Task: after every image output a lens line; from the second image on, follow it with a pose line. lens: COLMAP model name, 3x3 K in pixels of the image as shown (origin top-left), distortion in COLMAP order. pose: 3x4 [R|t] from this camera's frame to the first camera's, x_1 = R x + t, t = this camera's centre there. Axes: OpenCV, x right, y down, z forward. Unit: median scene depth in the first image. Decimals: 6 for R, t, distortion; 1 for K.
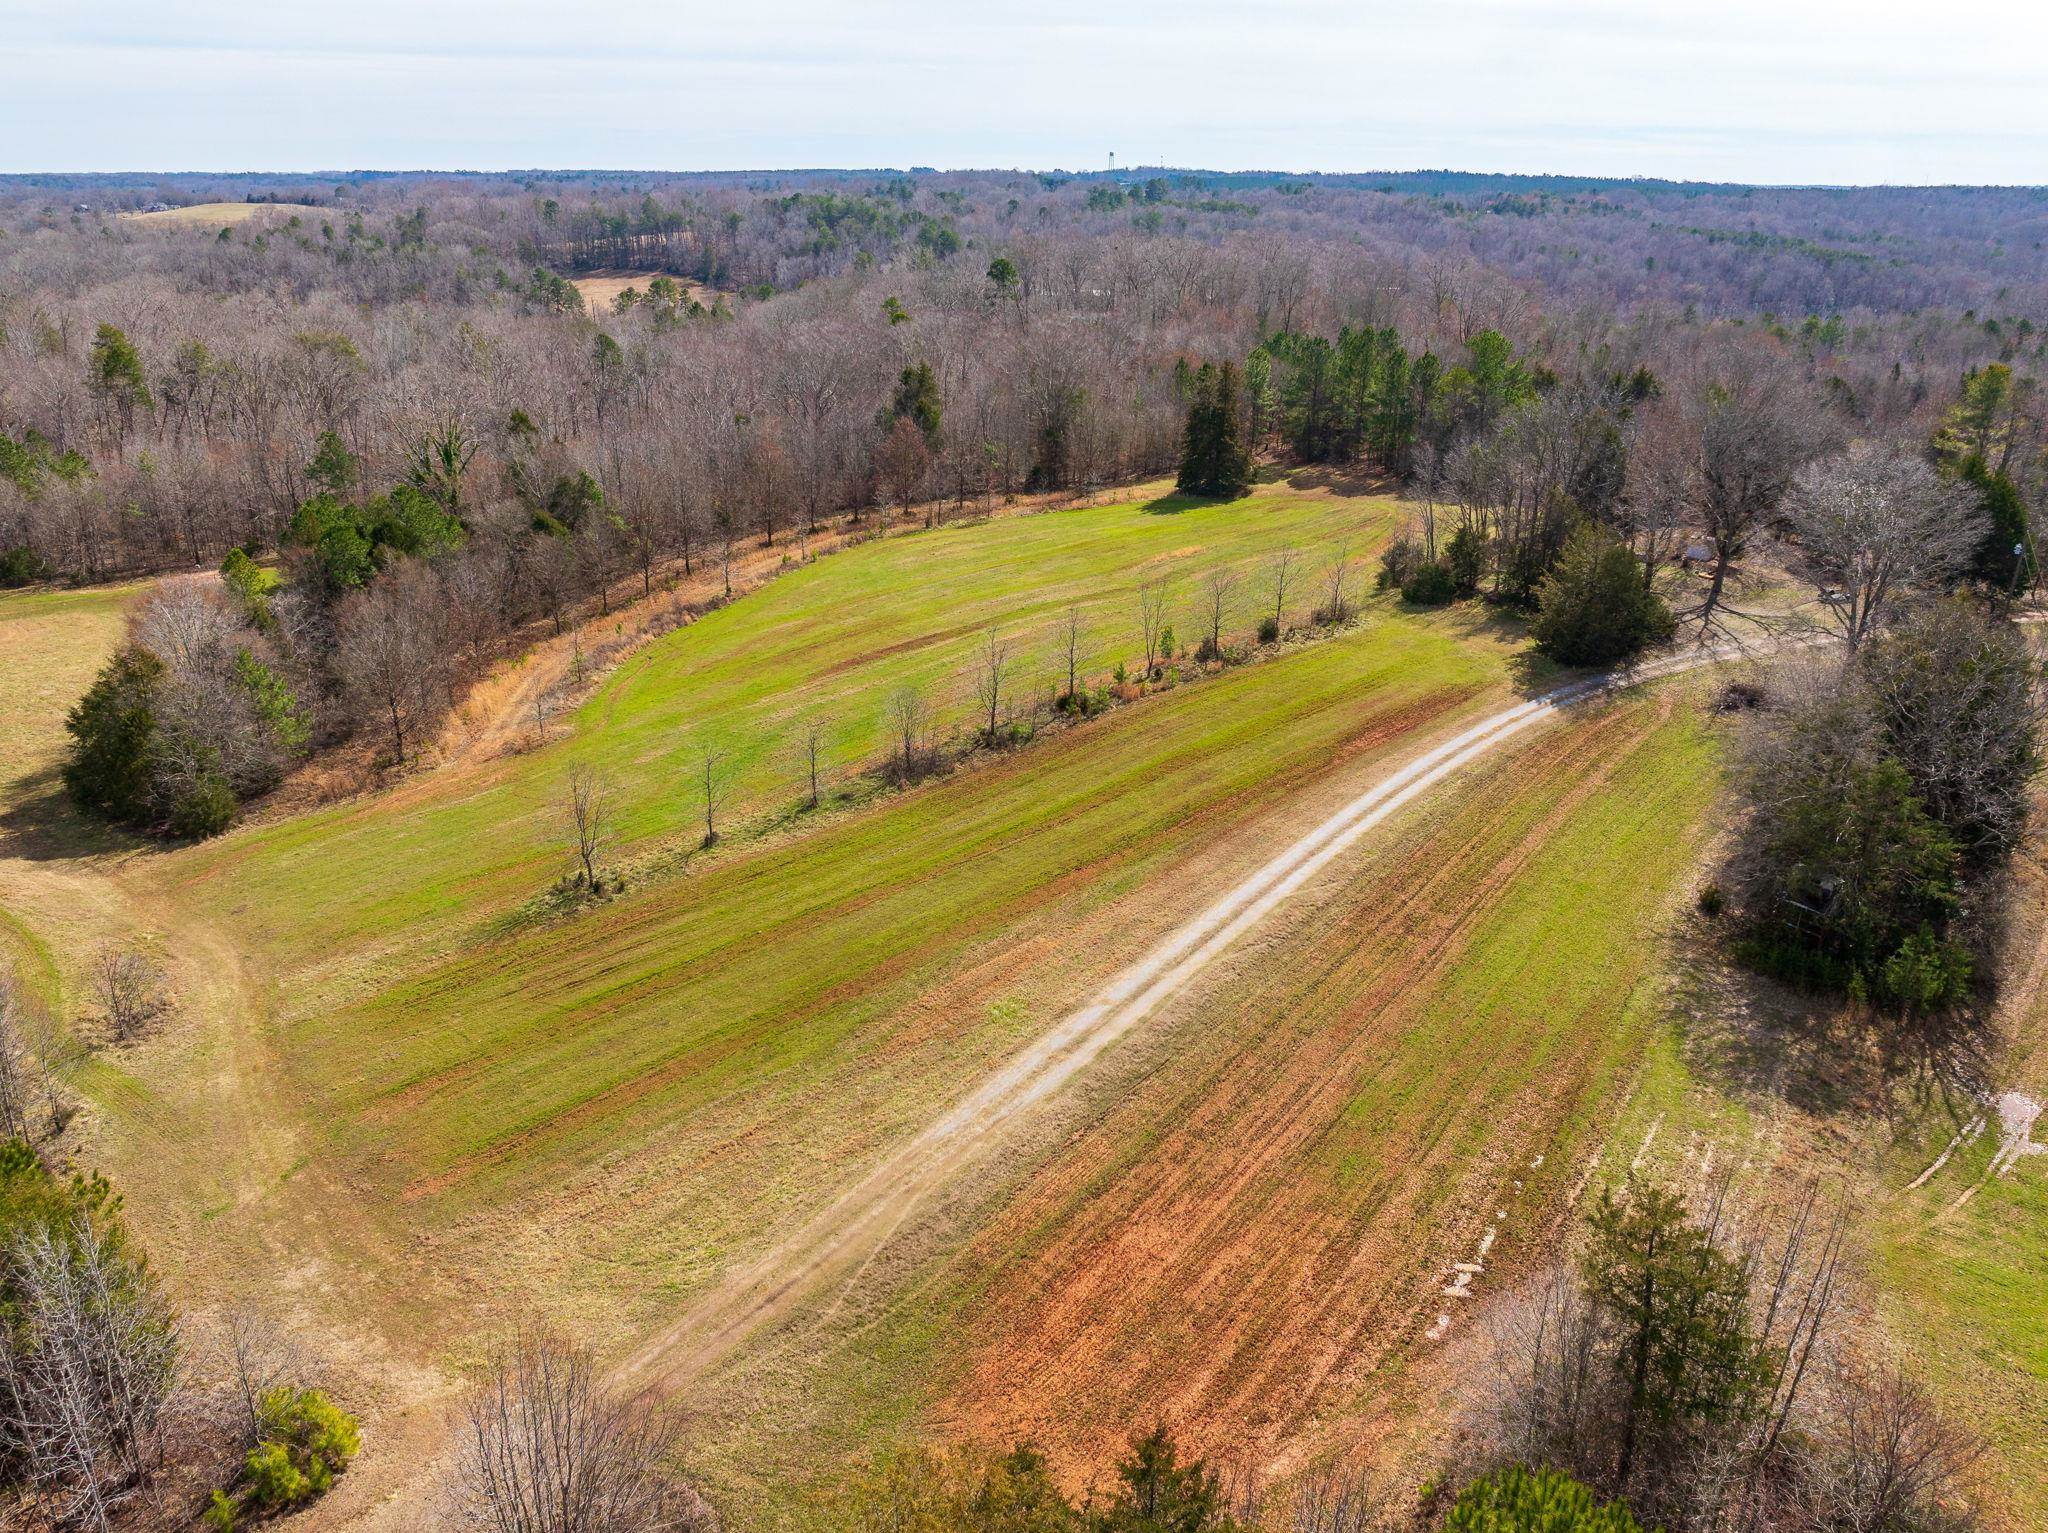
lens RADIAL K [[1429.1, 0, 1029.9], [0, 1429.1, 773.0], [0, 0, 1]] dist [-0.043938, 0.012941]
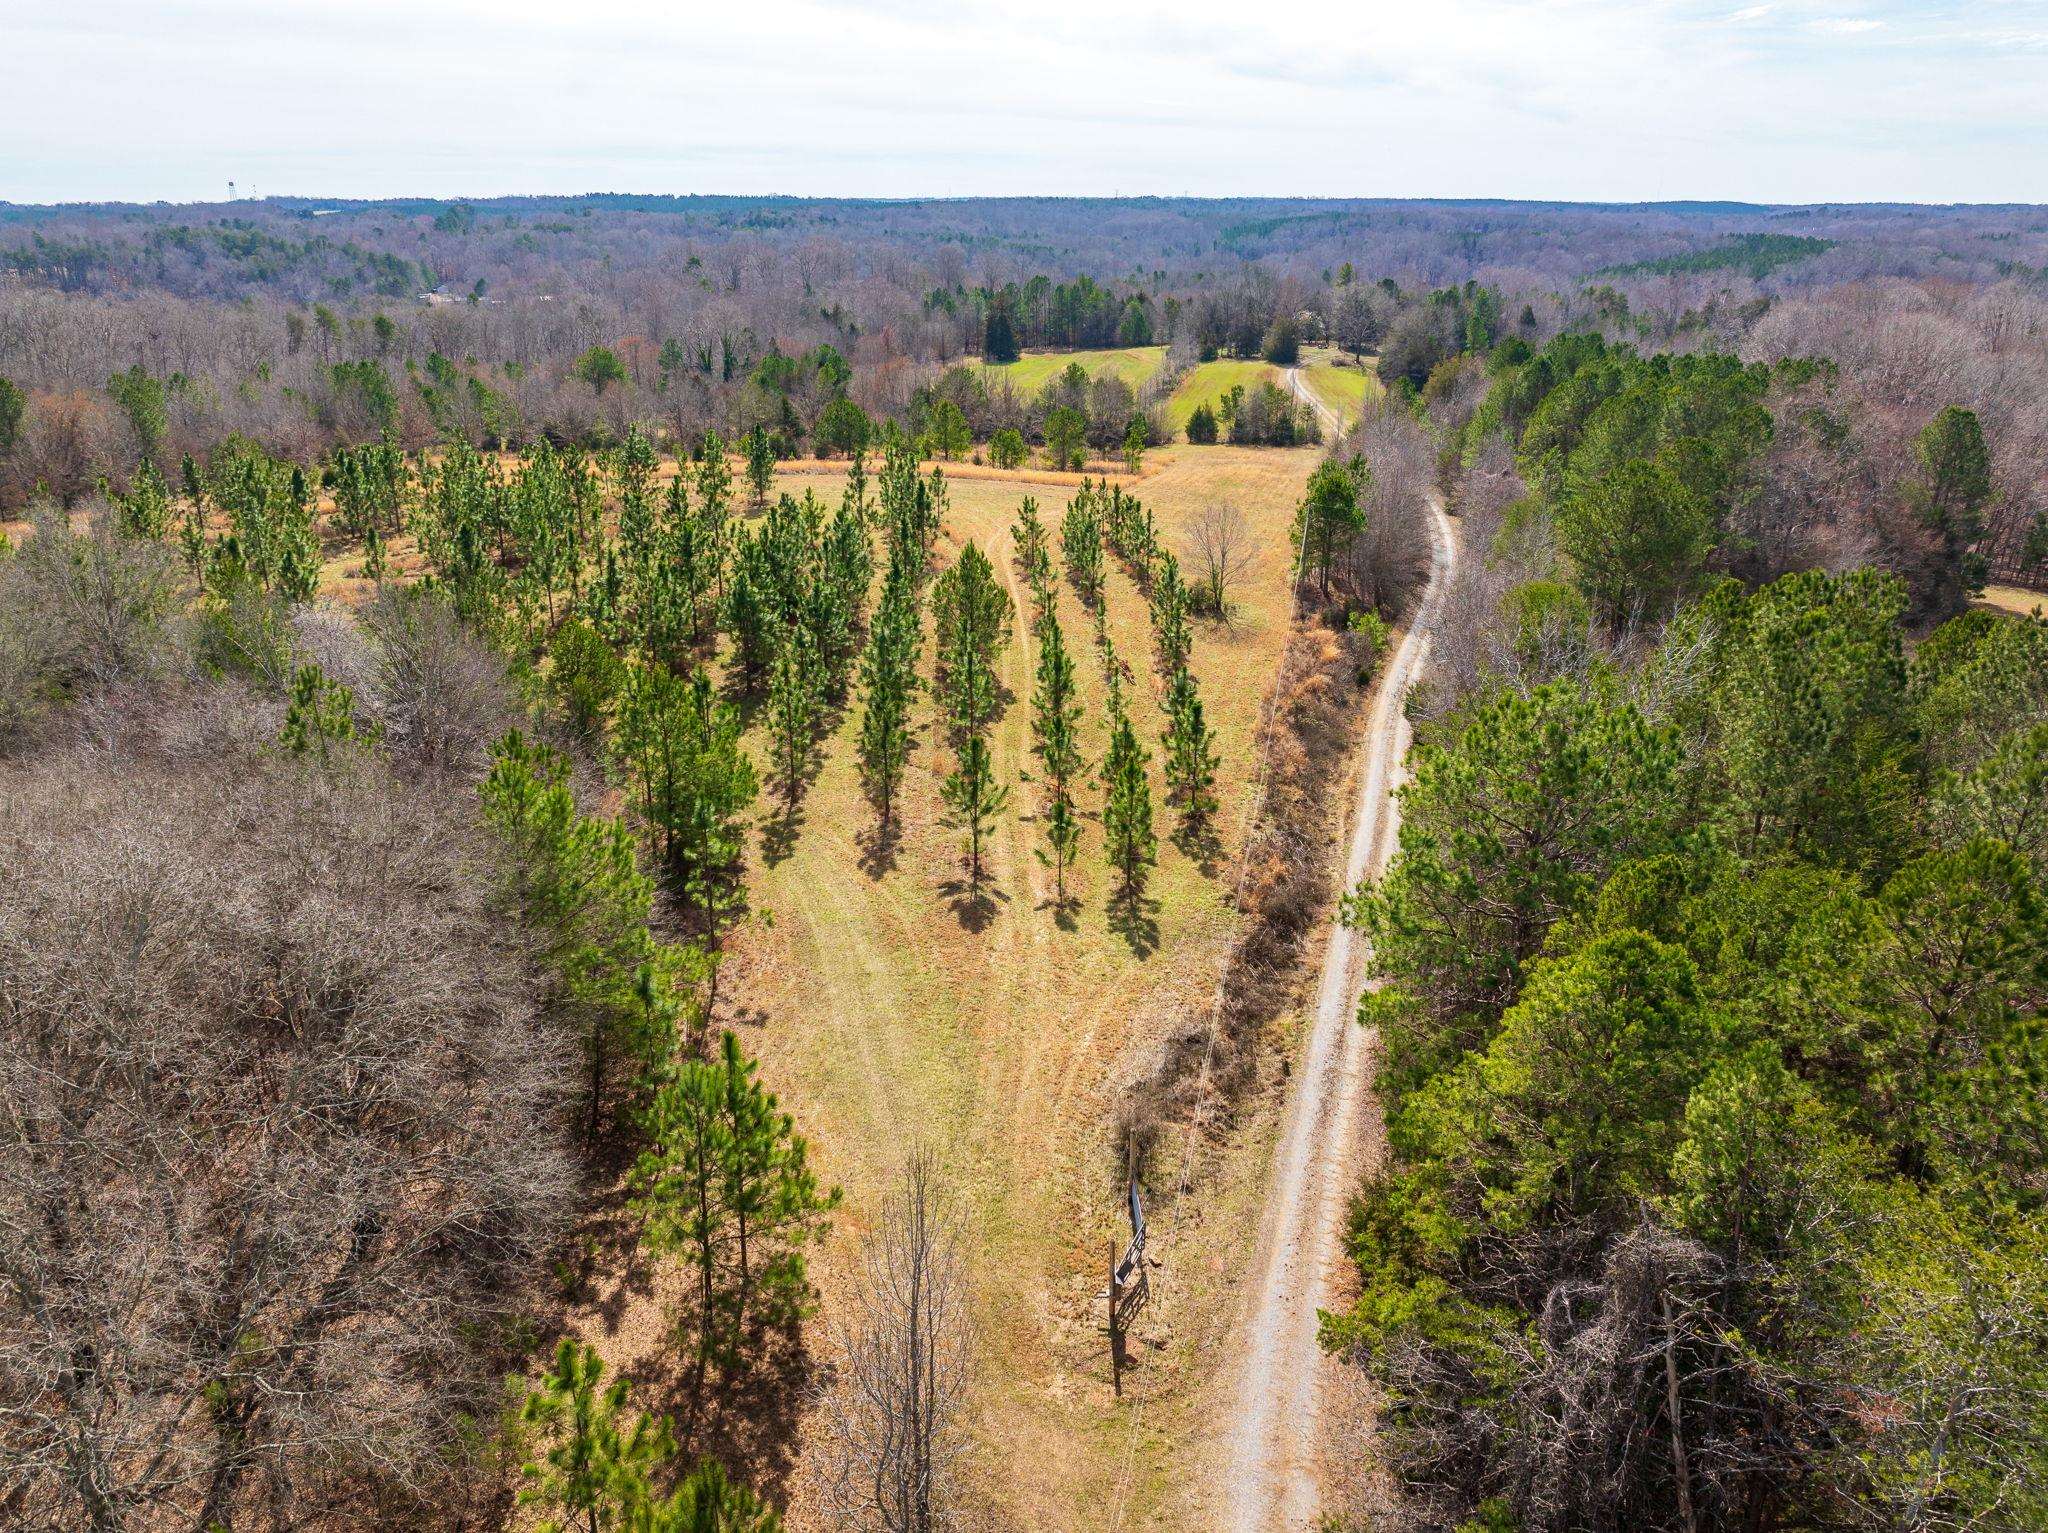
lens RADIAL K [[1413.0, 0, 1066.3], [0, 1413.0, 761.3], [0, 0, 1]] dist [-0.032728, 0.001979]
pose [[0.812429, -0.202736, 0.546678, -0.974793], [0.209765, 0.976453, 0.050382, 0.269465], [-0.544020, 0.073742, 0.835826, -0.641263]]
